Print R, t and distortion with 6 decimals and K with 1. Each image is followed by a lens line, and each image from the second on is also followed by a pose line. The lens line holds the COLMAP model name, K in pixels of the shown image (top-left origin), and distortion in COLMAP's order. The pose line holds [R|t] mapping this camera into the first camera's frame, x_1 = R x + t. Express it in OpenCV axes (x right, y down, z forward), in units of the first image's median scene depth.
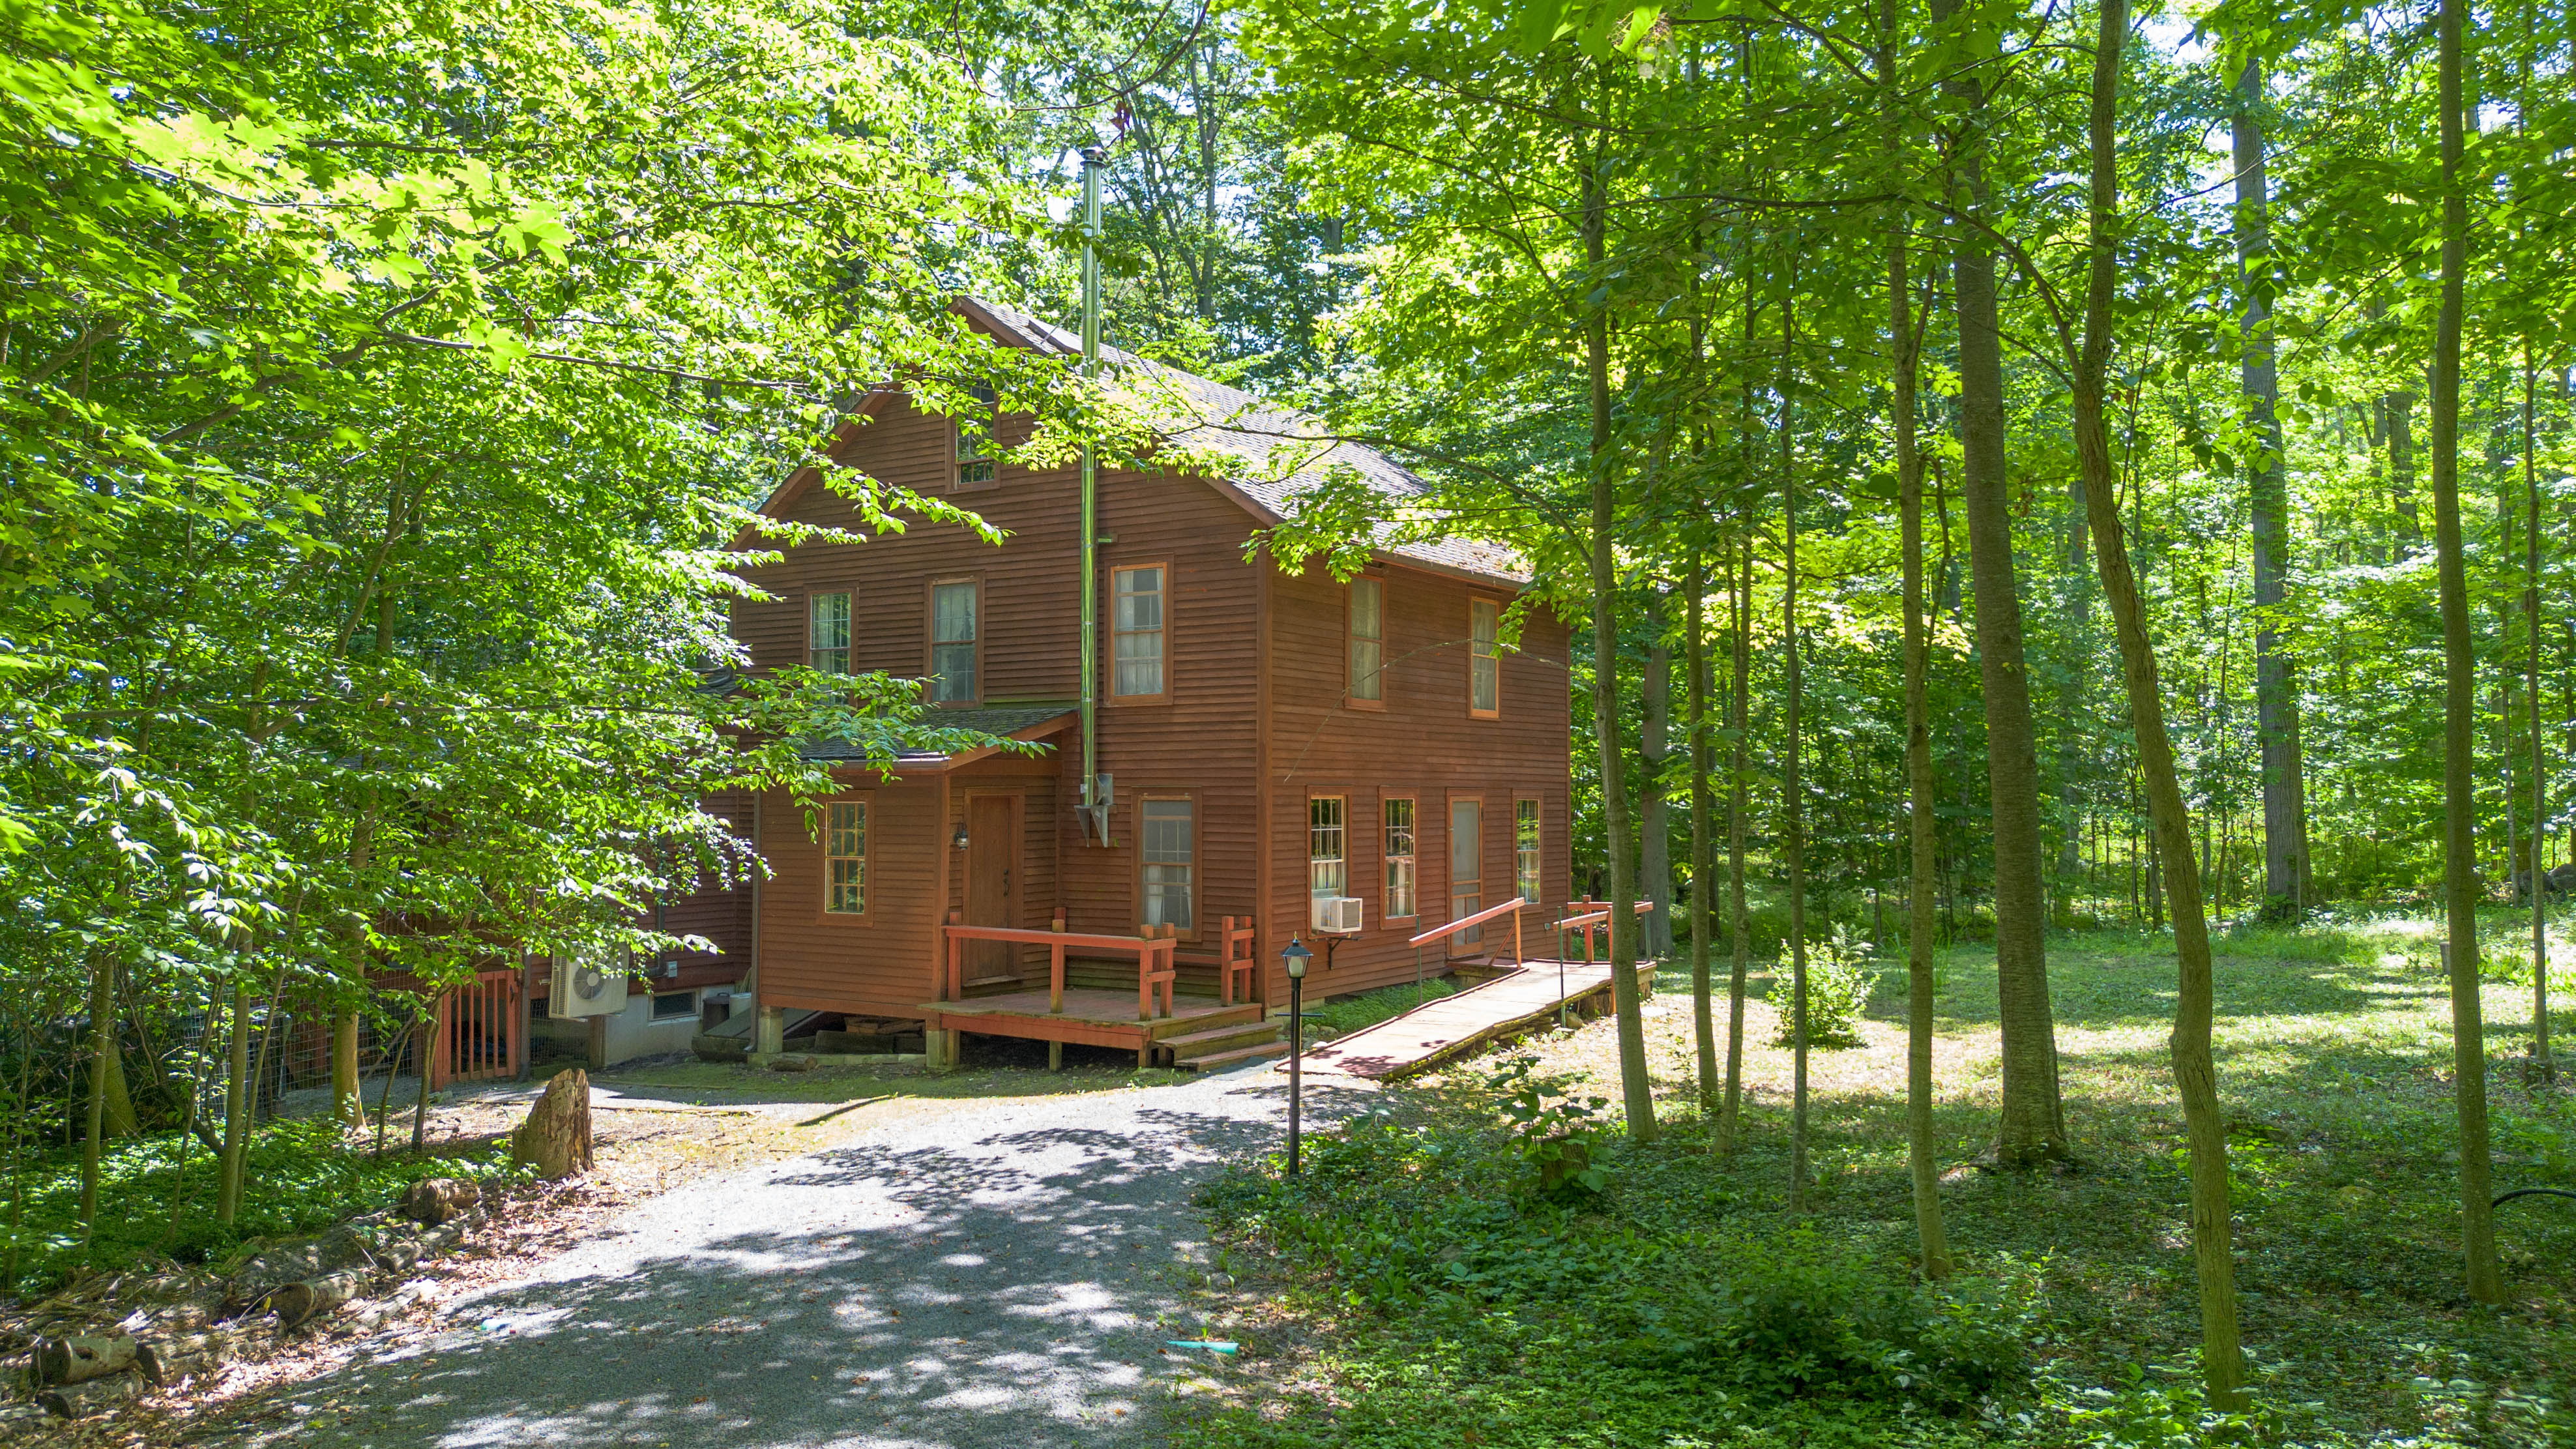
lens RADIAL K [[1839.3, 0, 1286.8], [0, 1839.3, 731.3], [0, 0, 1]] dist [0.026576, -0.000624]
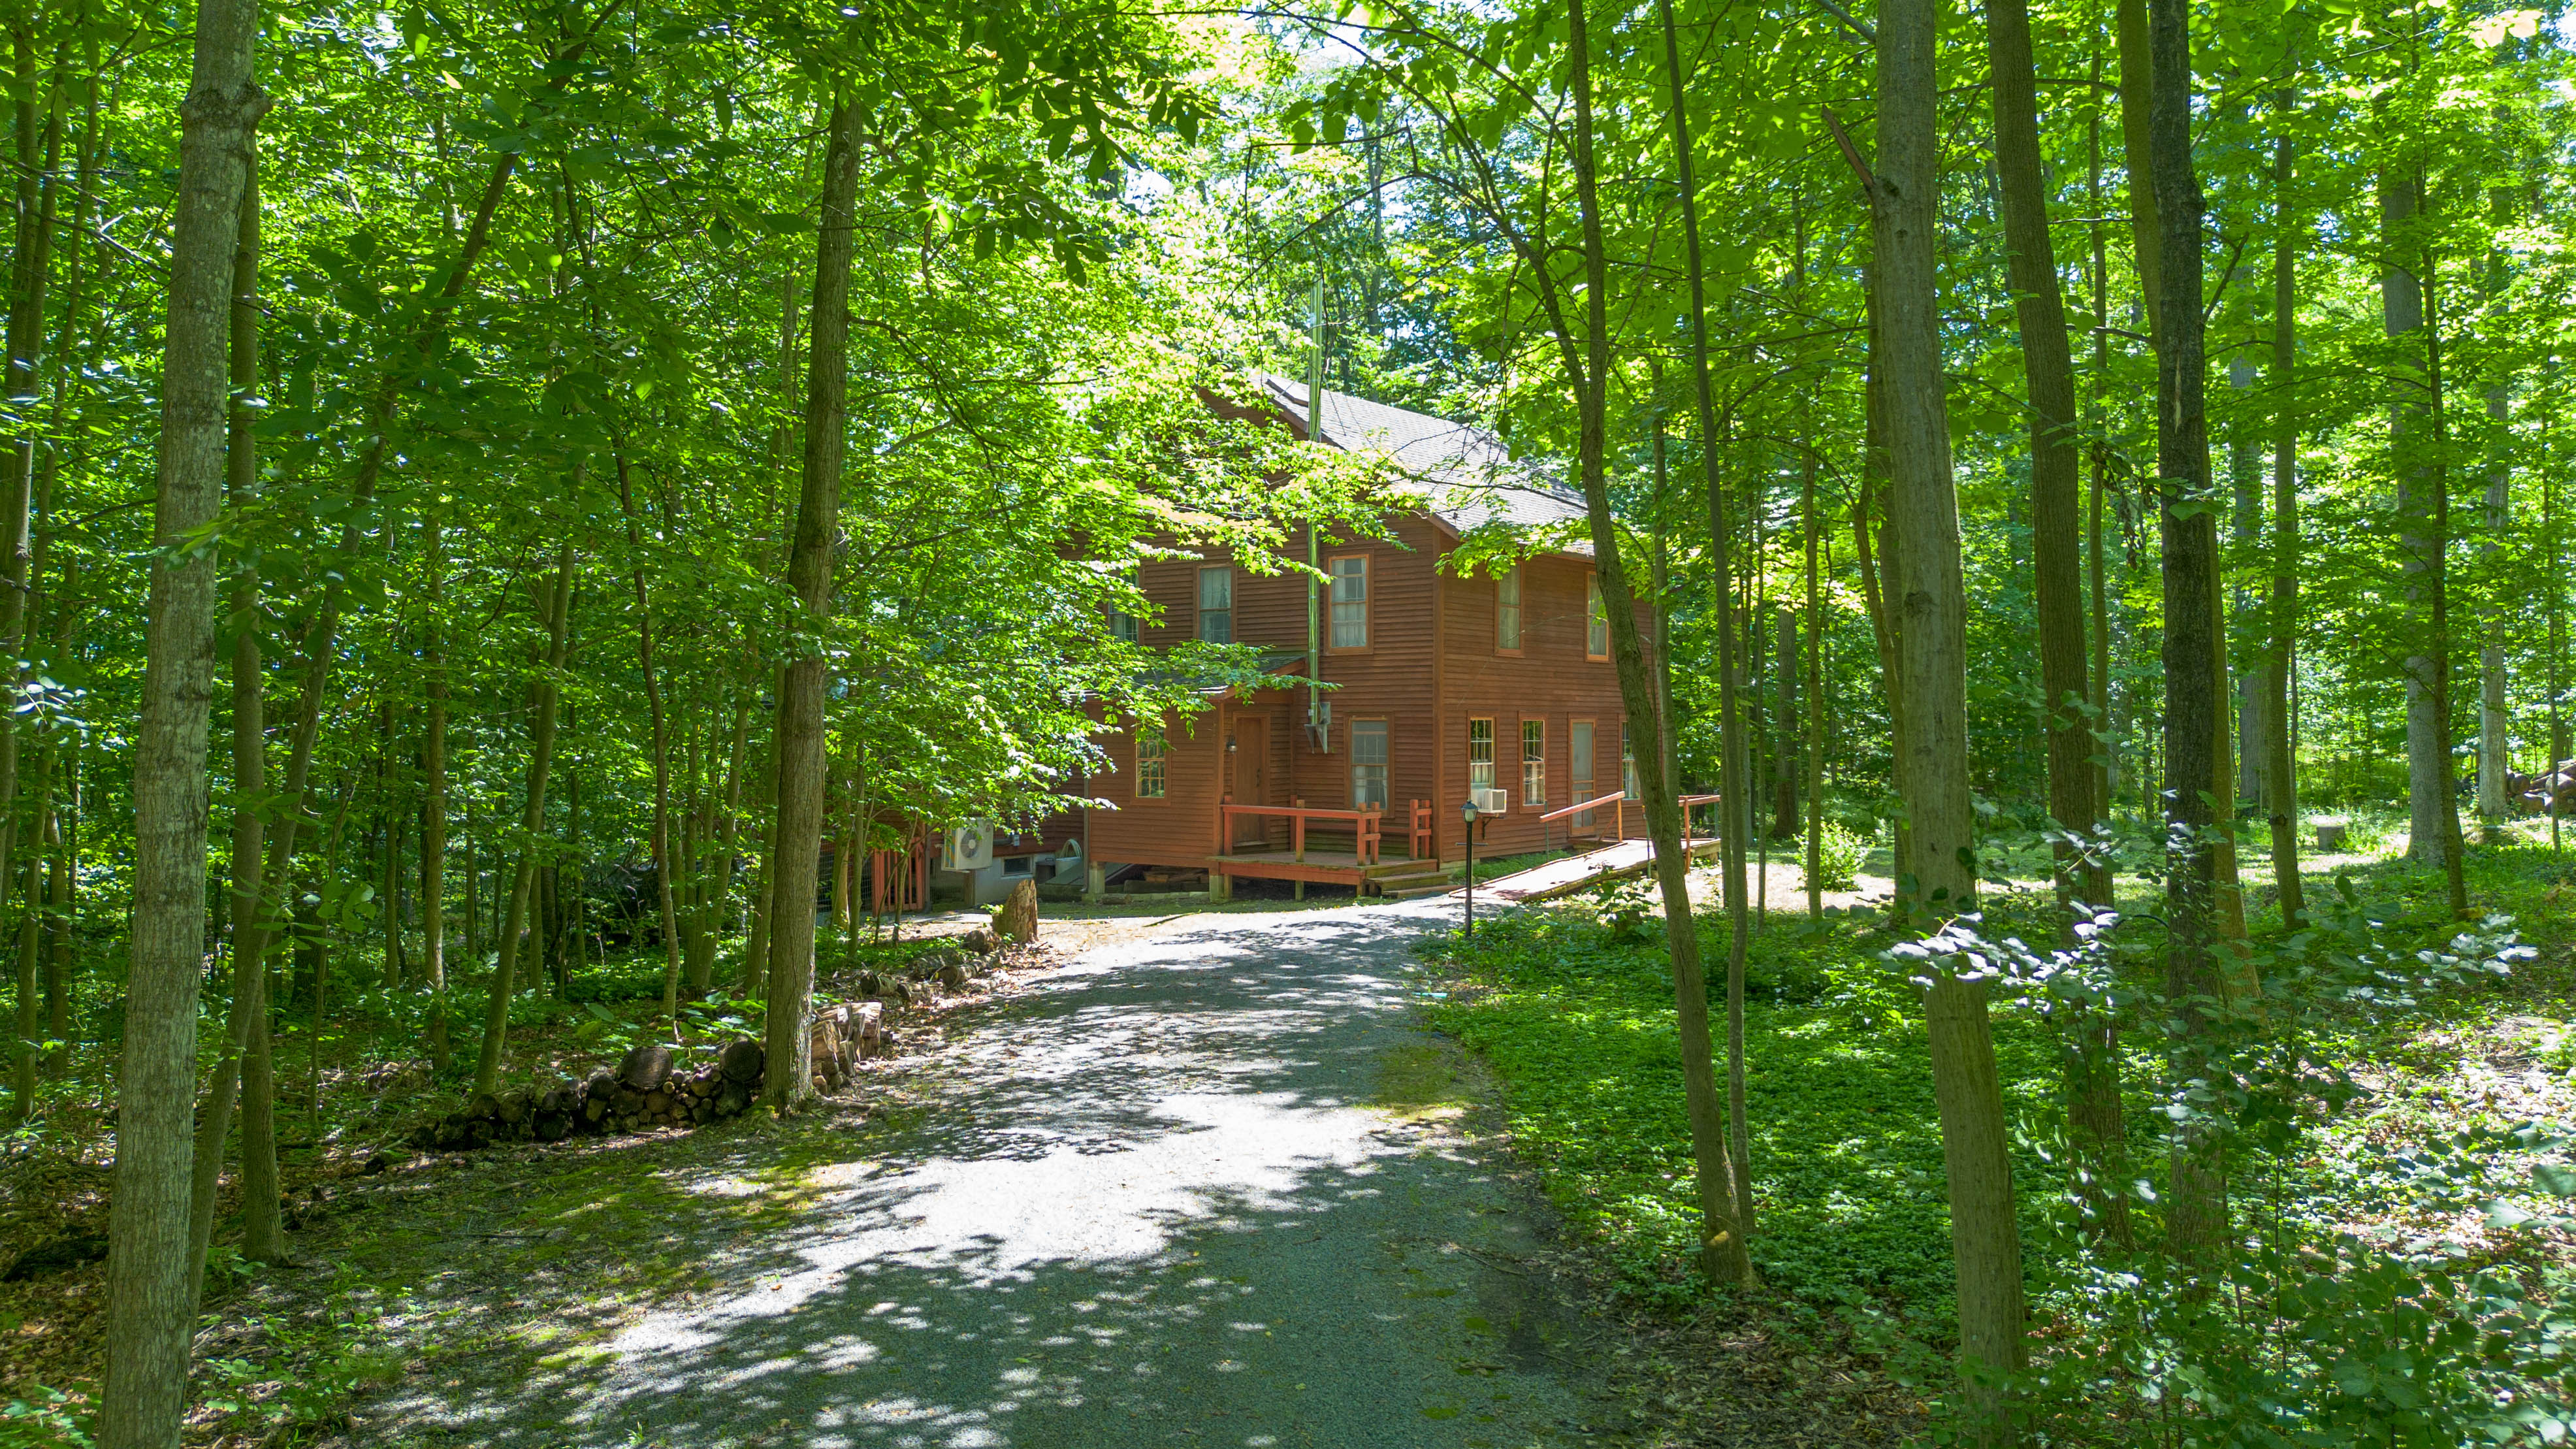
lens RADIAL K [[1839.5, 0, 1239.2], [0, 1839.5, 700.8], [0, 0, 1]] dist [0.026576, -0.000624]
pose [[0.995201, -0.000966, -0.097844, -0.027529], [0.002833, 0.999816, 0.018948, -0.005752], [0.097807, -0.019134, 0.995021, -0.469264]]
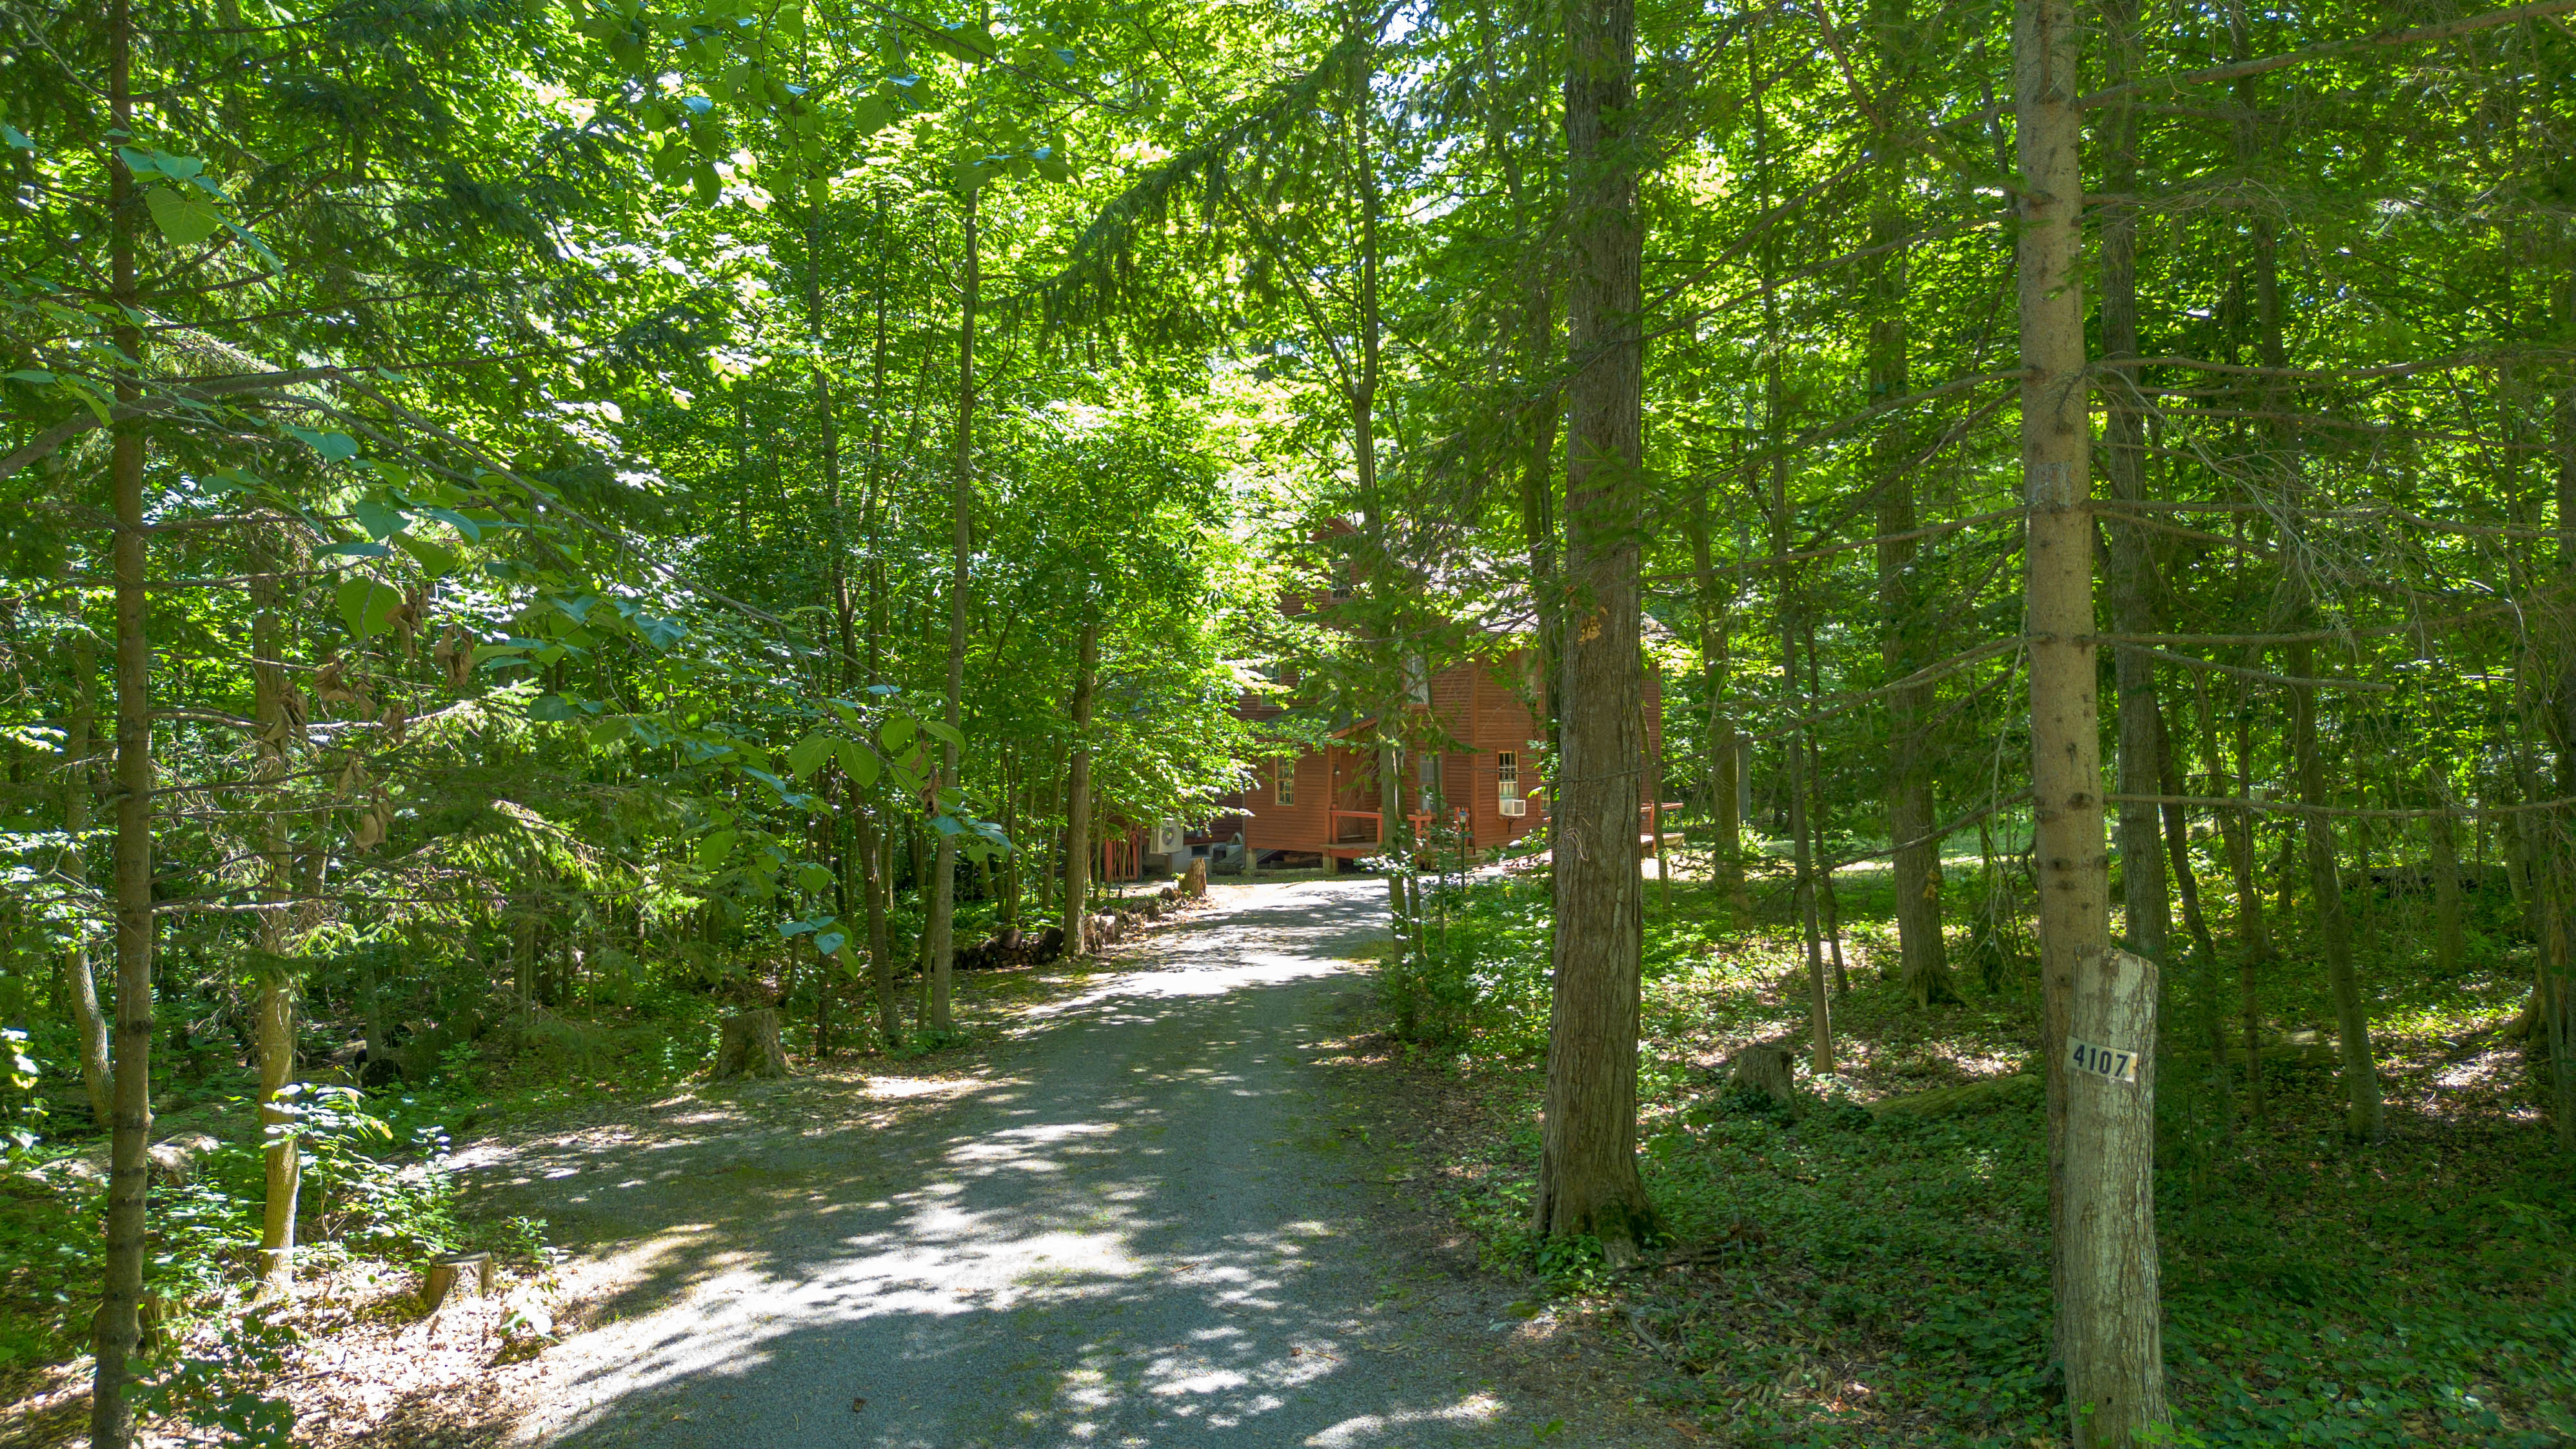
lens RADIAL K [[1839.2, 0, 1285.0], [0, 1839.2, 727.4], [0, 0, 1]] dist [0.026576, -0.000624]
pose [[0.982028, -0.002419, -0.188720, 0.184220], [0.009712, 0.999241, 0.037727, -0.082060], [0.188485, -0.038882, 0.981306, -1.217541]]
